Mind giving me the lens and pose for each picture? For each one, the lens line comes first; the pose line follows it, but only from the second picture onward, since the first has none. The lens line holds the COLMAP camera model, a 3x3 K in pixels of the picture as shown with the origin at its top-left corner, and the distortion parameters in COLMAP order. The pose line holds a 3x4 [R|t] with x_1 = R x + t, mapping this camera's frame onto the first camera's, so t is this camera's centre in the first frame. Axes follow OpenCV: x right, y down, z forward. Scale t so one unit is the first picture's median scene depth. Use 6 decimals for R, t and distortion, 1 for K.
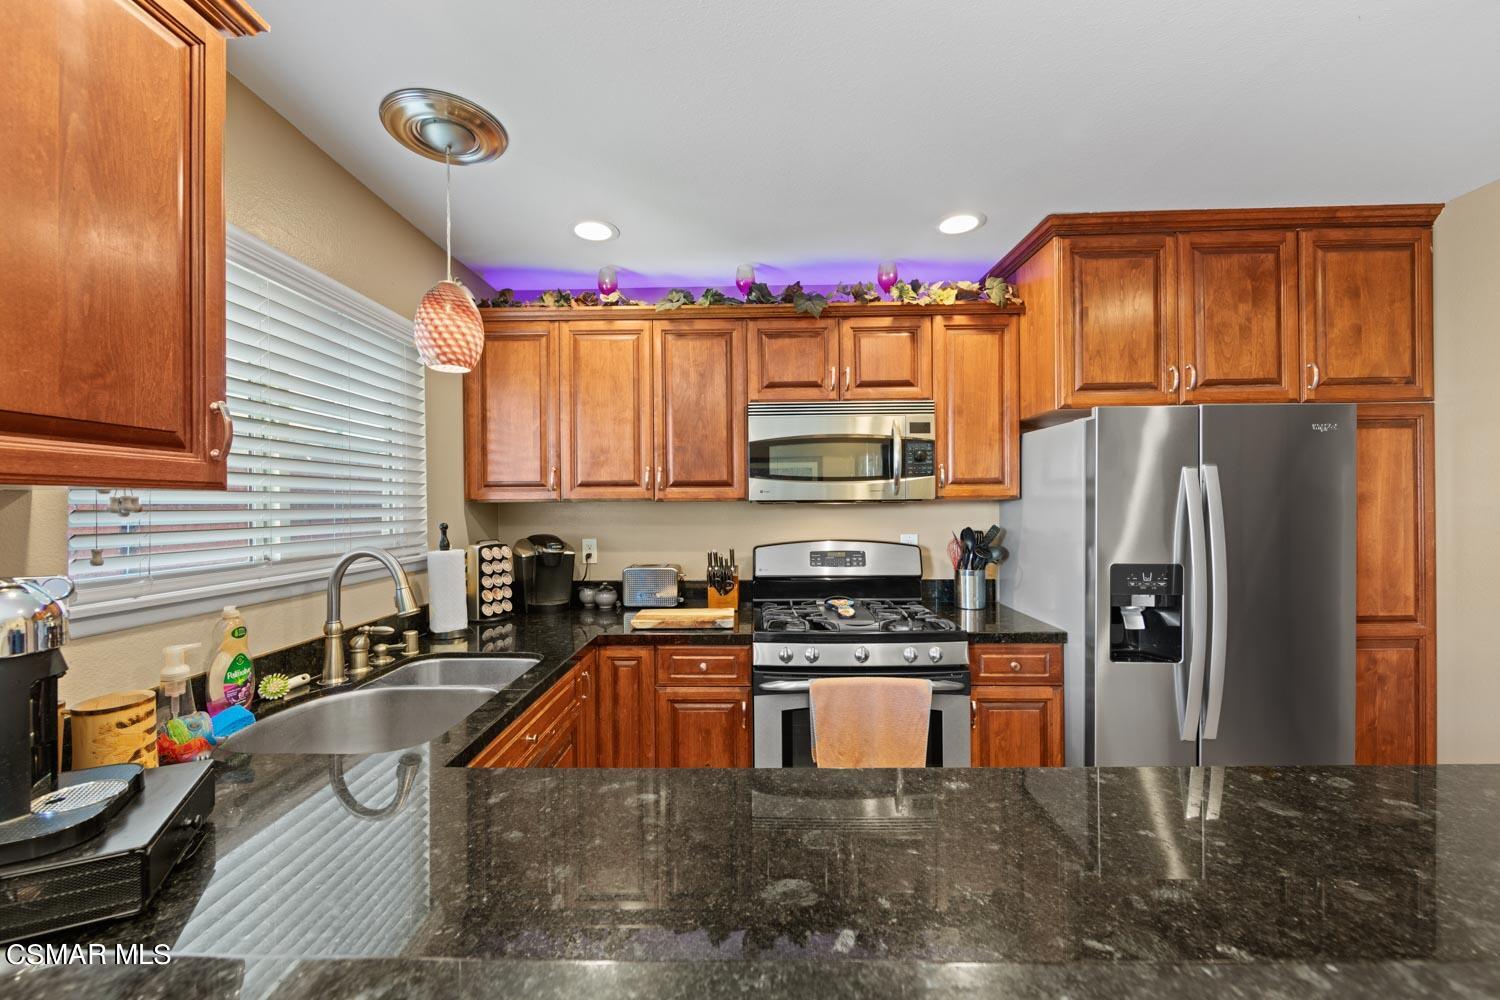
lens RADIAL K [[593.7, 0, 740.9], [0, 593.7, 503.9], [0, 0, 1]] dist [-0.002741, -0.000407]
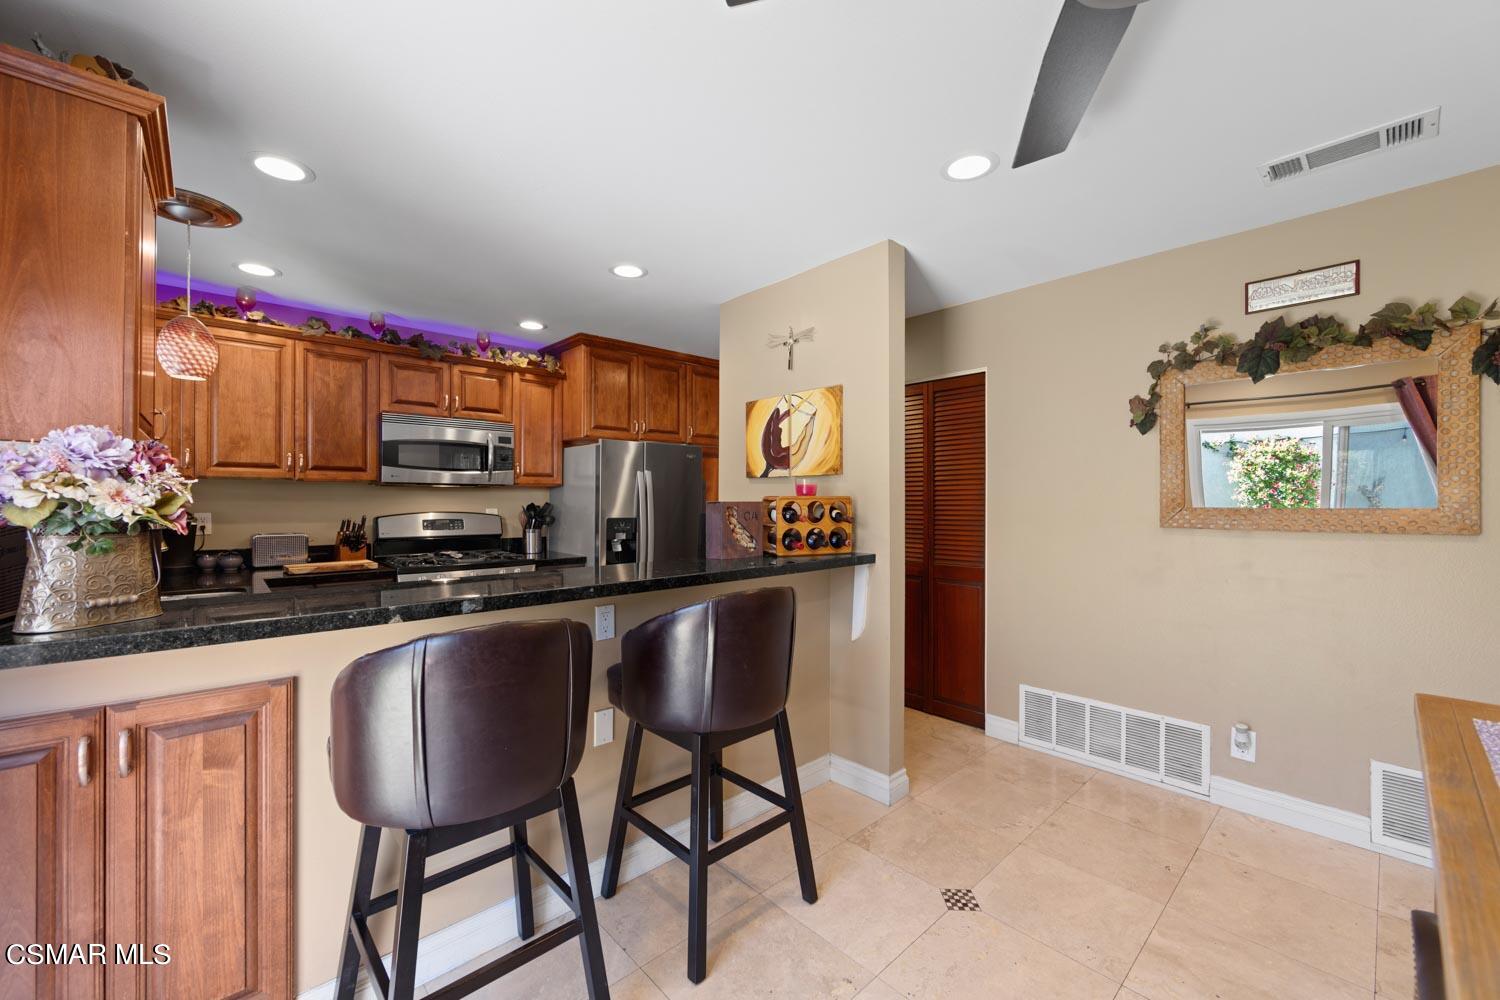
lens RADIAL K [[593.7, 0, 746.9], [0, 593.7, 501.1], [0, 0, 1]] dist [-0.002741, -0.000407]
pose [[0.722509, 0.008669, 0.691307, -0.333081], [-0.007029, 0.999962, -0.005193, 0.040855], [-0.691325, -0.001107, 0.722543, -0.615452]]
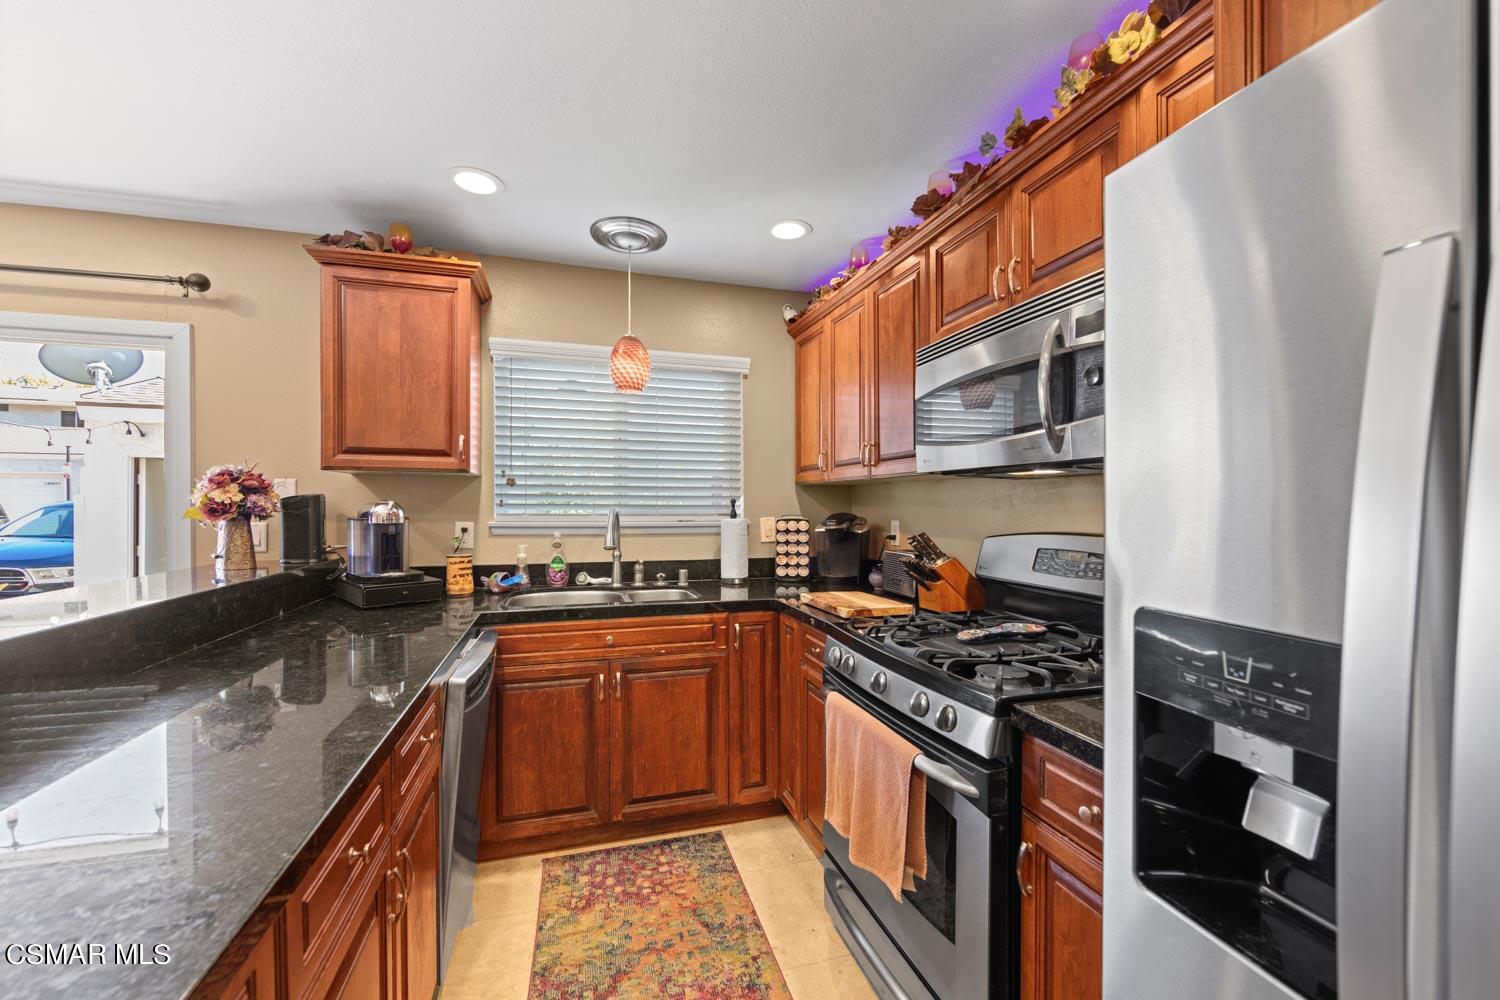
lens RADIAL K [[593.7, 0, 748.8], [0, 593.7, 506.9], [0, 0, 1]] dist [-0.002741, -0.000407]
pose [[0.315383, 0.012442, -0.948883, 0.701556], [-0.007362, 0.999916, 0.010664, 0.032393], [0.948936, 0.003622, 0.315448, 0.534505]]
